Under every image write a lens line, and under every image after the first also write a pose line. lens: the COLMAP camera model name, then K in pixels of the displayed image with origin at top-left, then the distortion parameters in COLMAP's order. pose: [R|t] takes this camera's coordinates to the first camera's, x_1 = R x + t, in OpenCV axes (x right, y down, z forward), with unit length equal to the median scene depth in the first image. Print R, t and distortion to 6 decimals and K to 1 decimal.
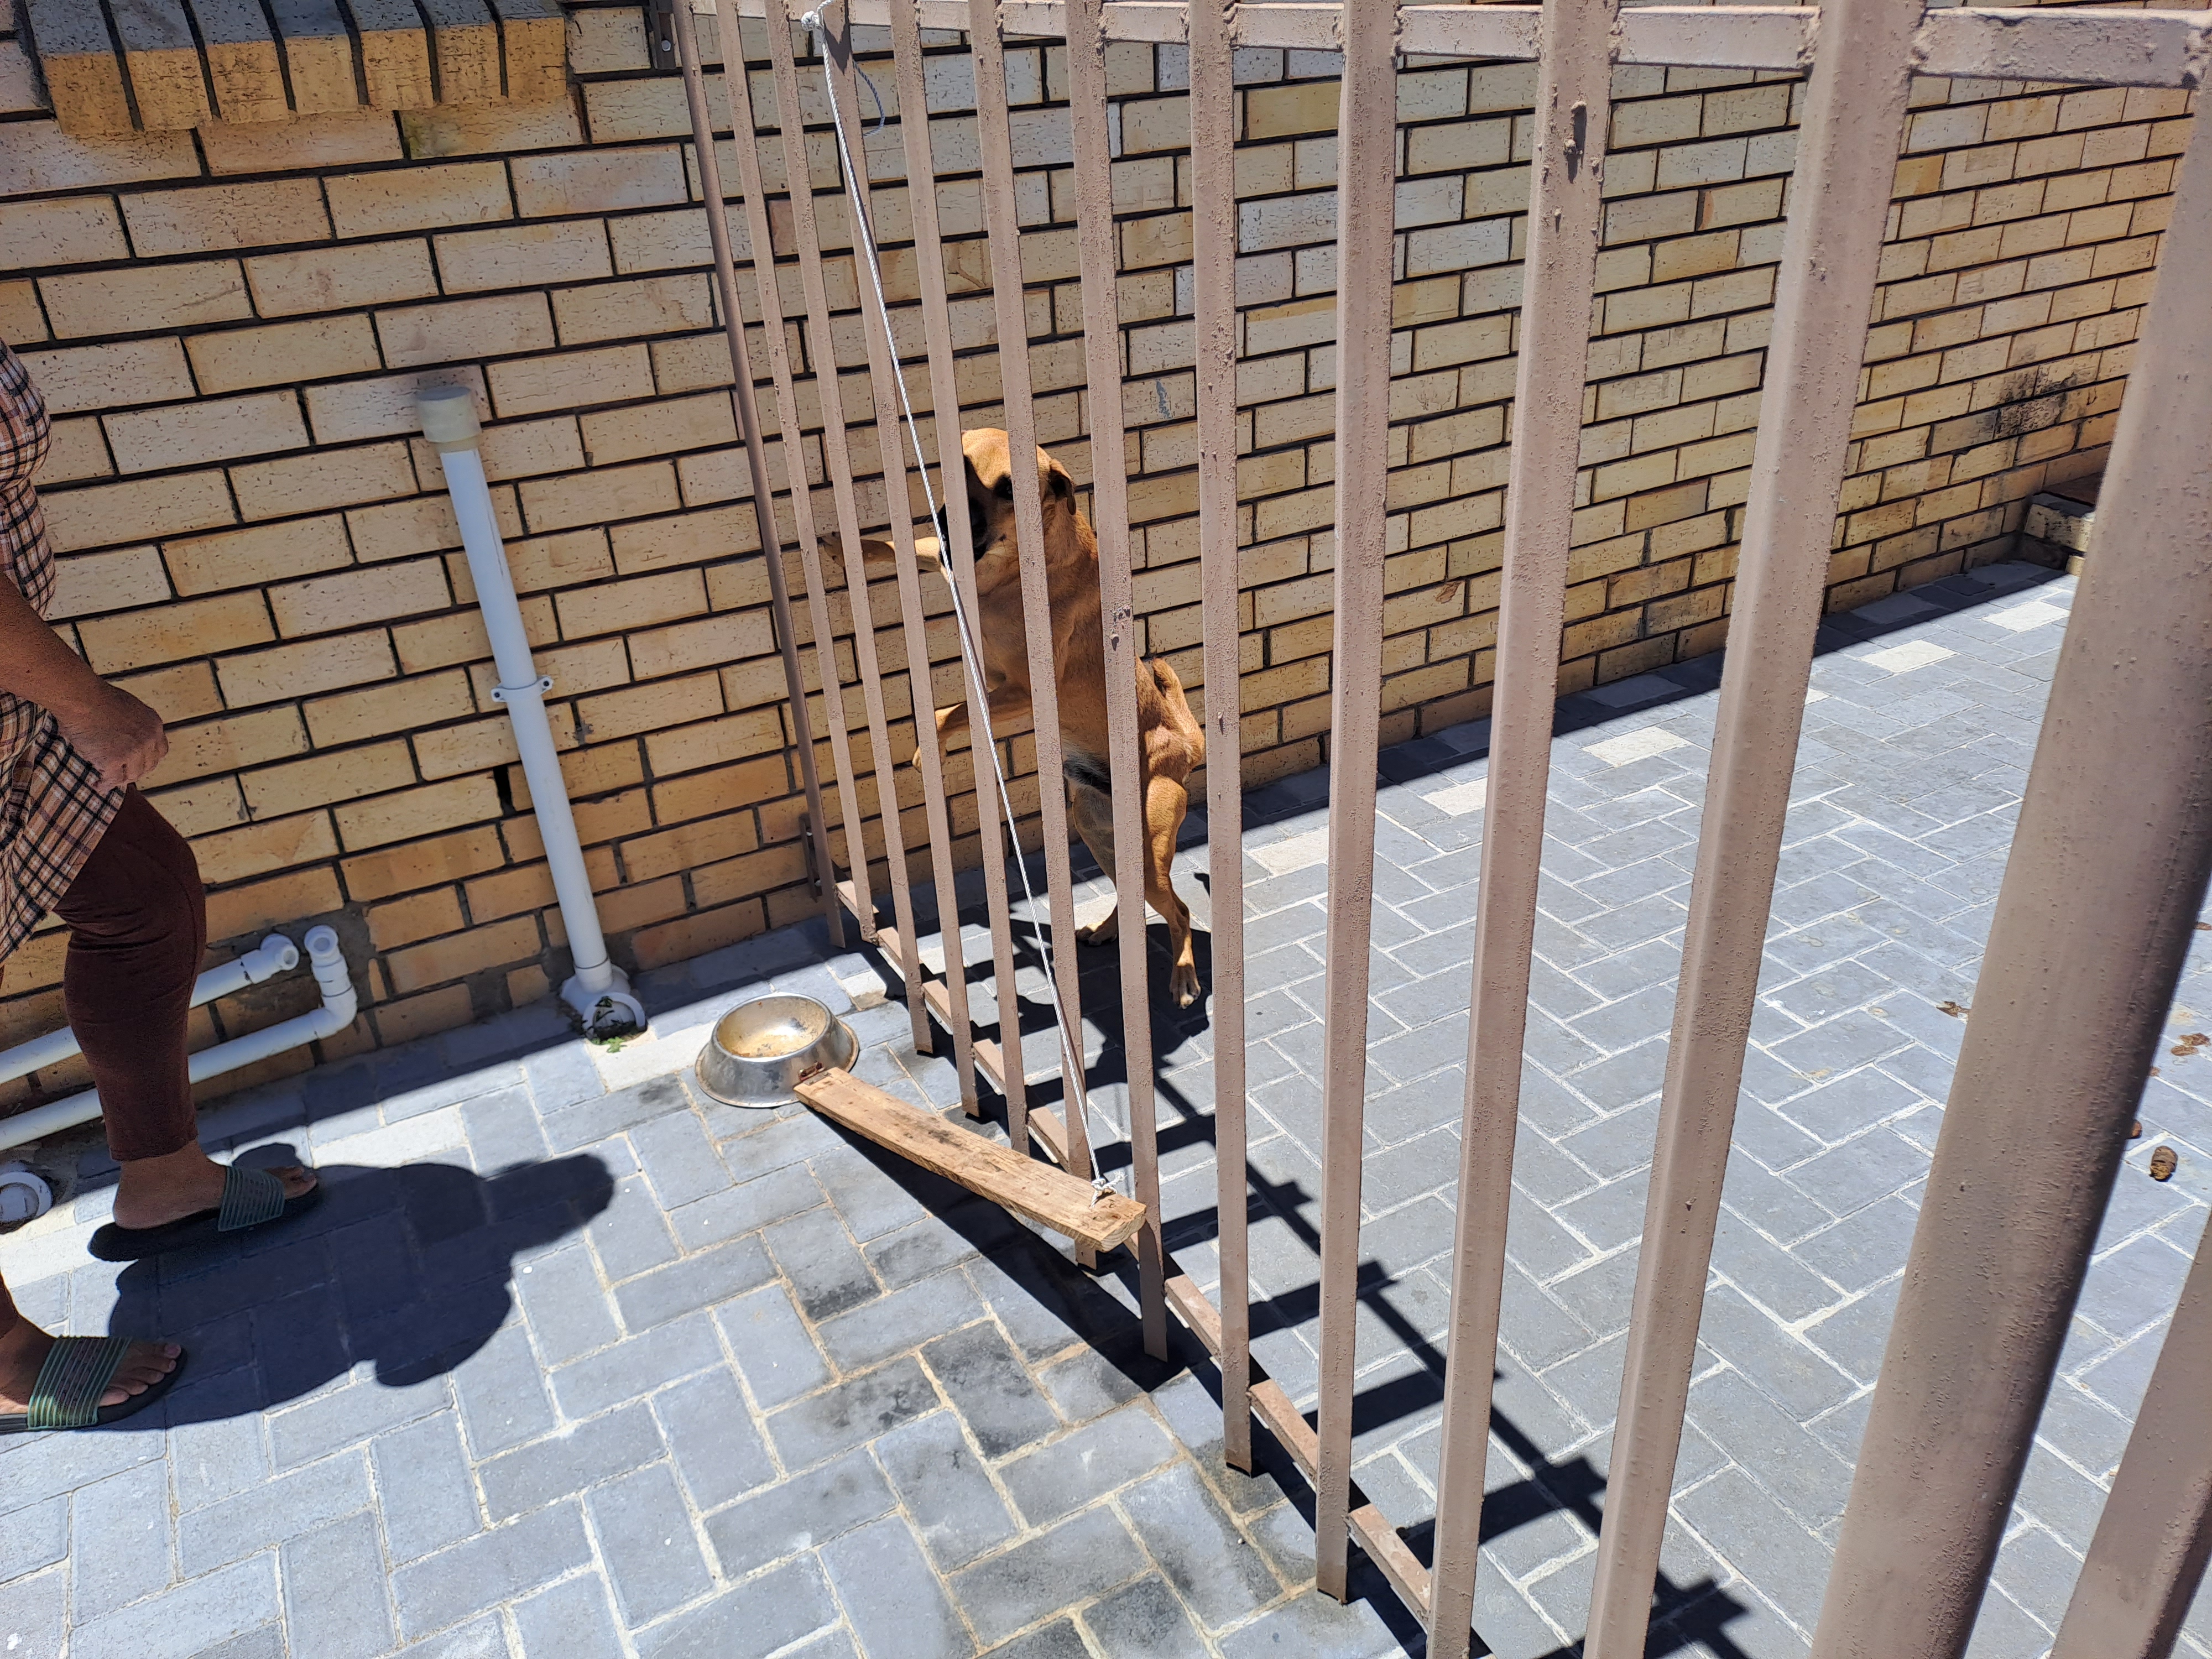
lens RADIAL K [[1583.6, 0, 1106.4], [0, 1583.6, 719.7], [0, 0, 1]] dist [0.020806, -0.030950]
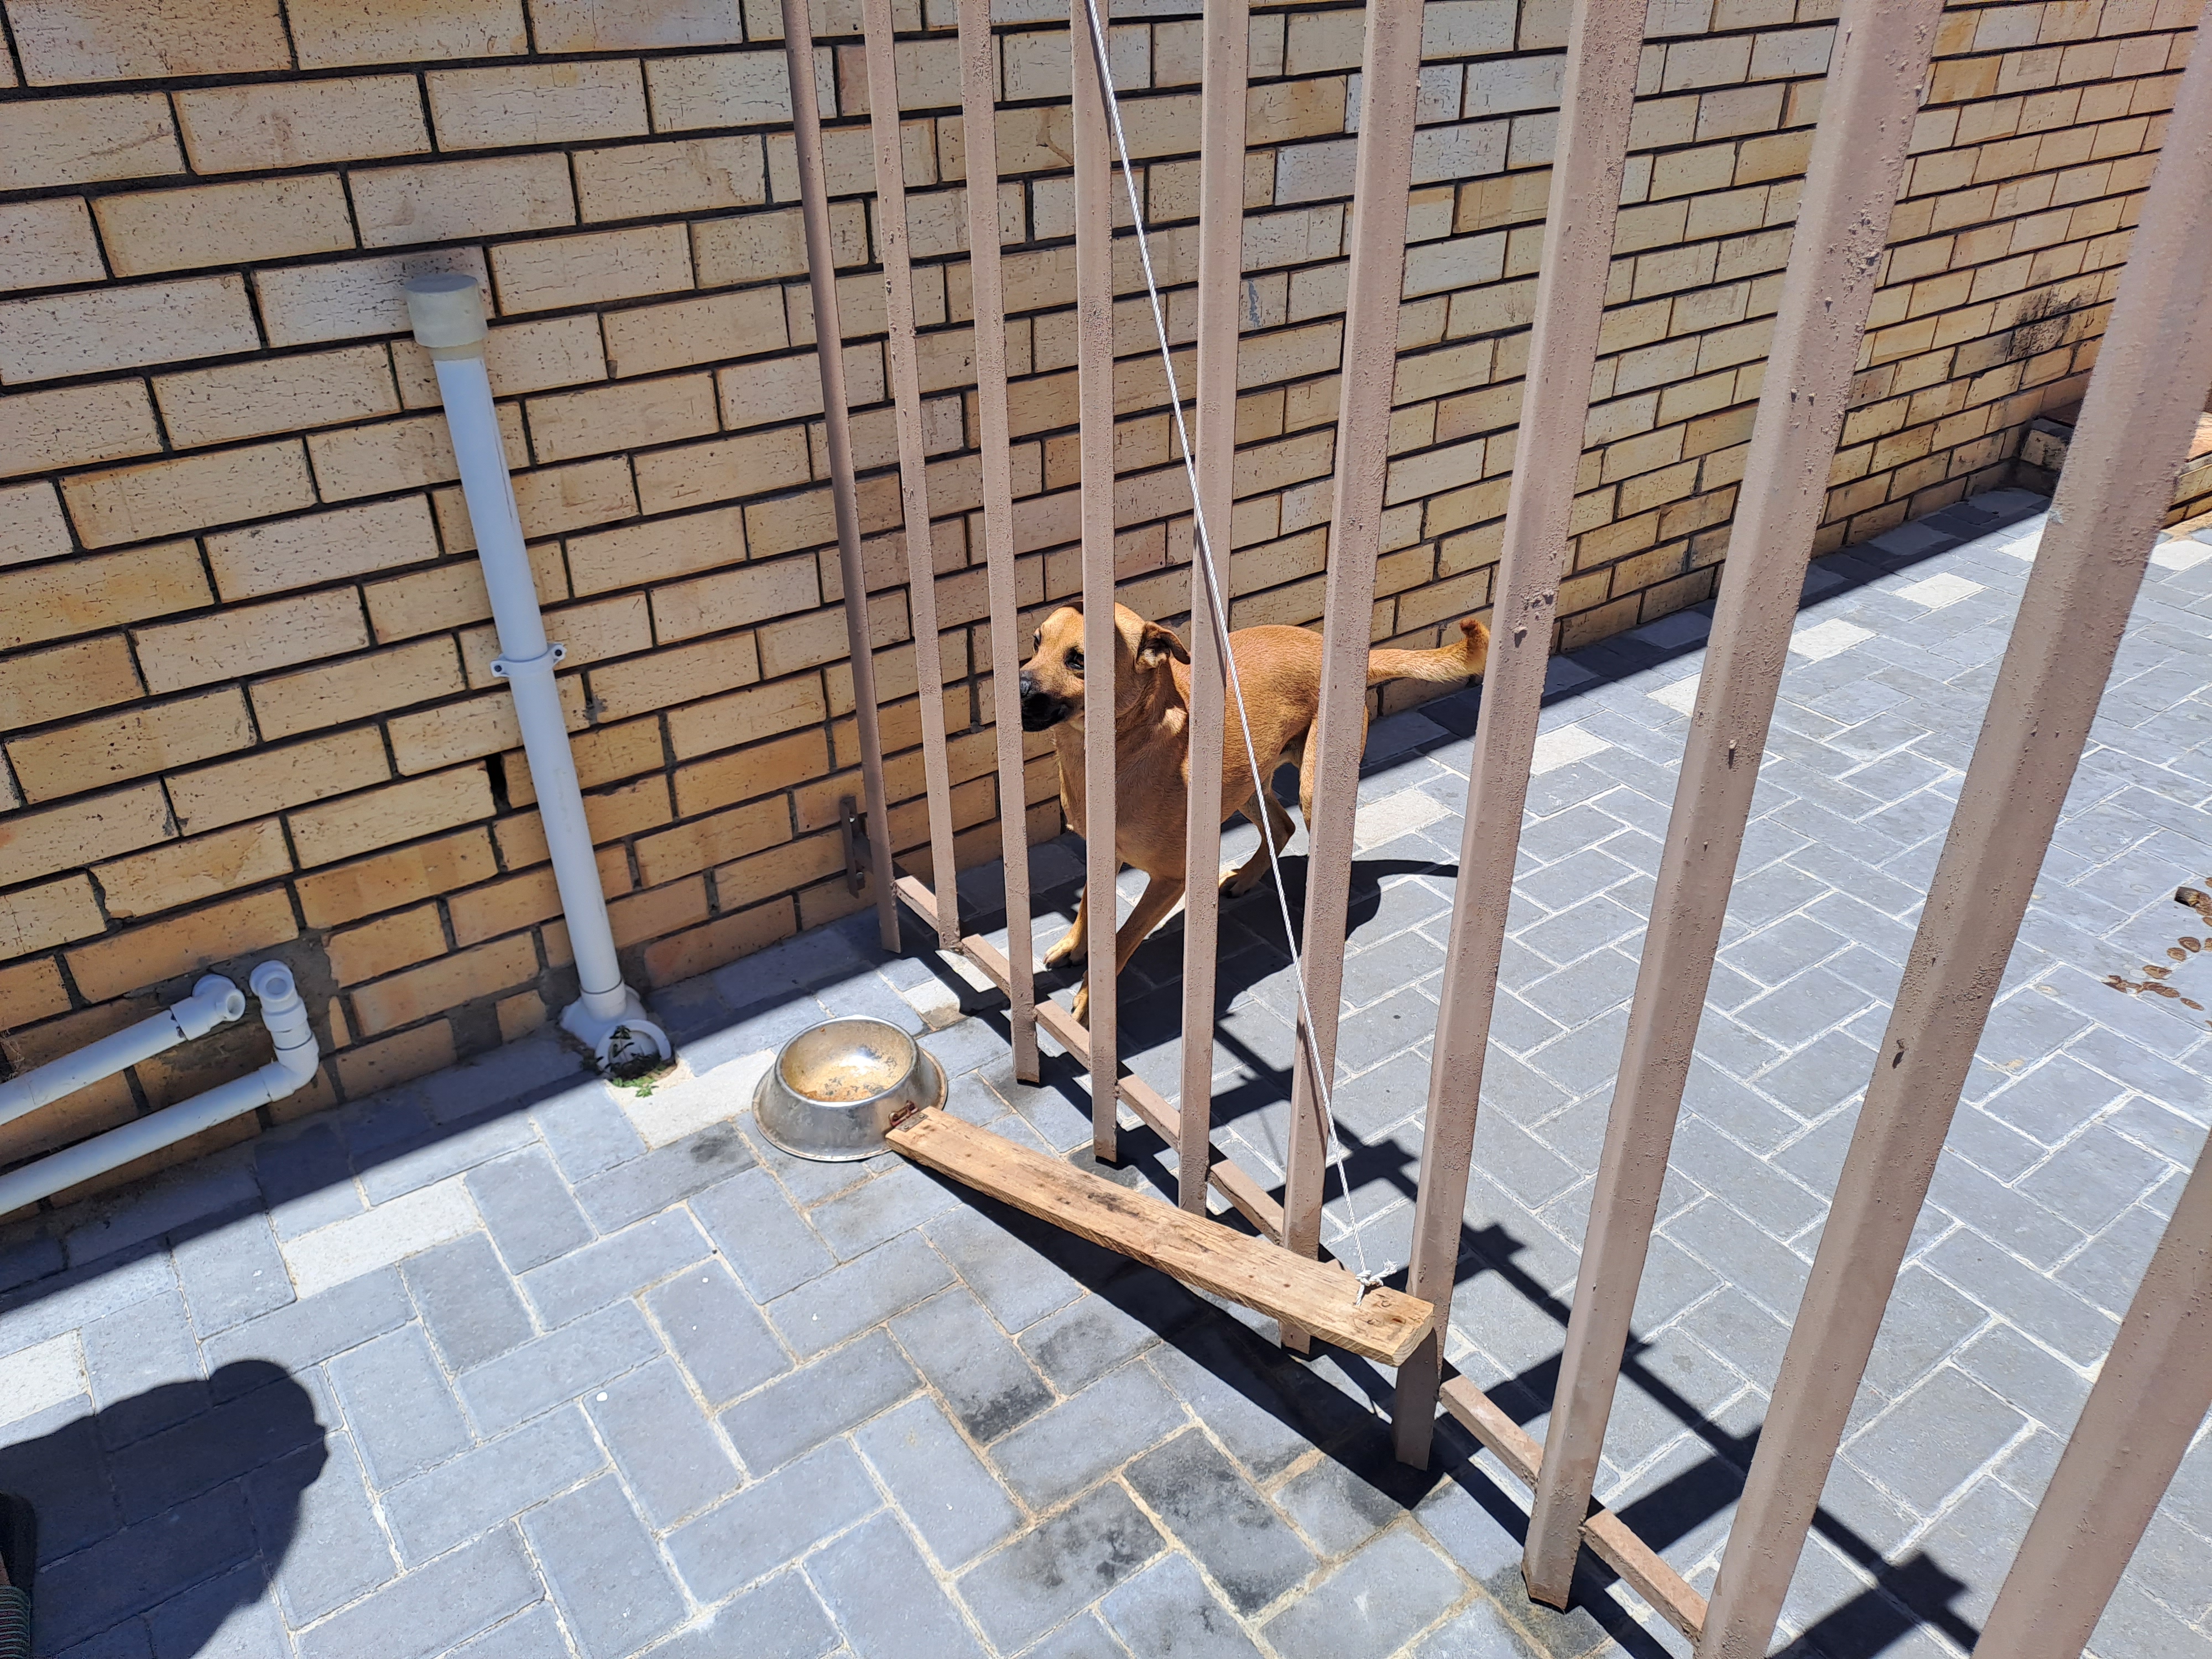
lens RADIAL K [[1583.6, 0, 1106.4], [0, 1583.6, 719.7], [0, 0, 1]] dist [0.020806, -0.030950]
pose [[0.991069, -0.015982, 0.132387, -0.191639], [0.008195, 0.998215, 0.059157, -0.035132], [-0.133097, -0.057544, 0.989431, 0.174849]]
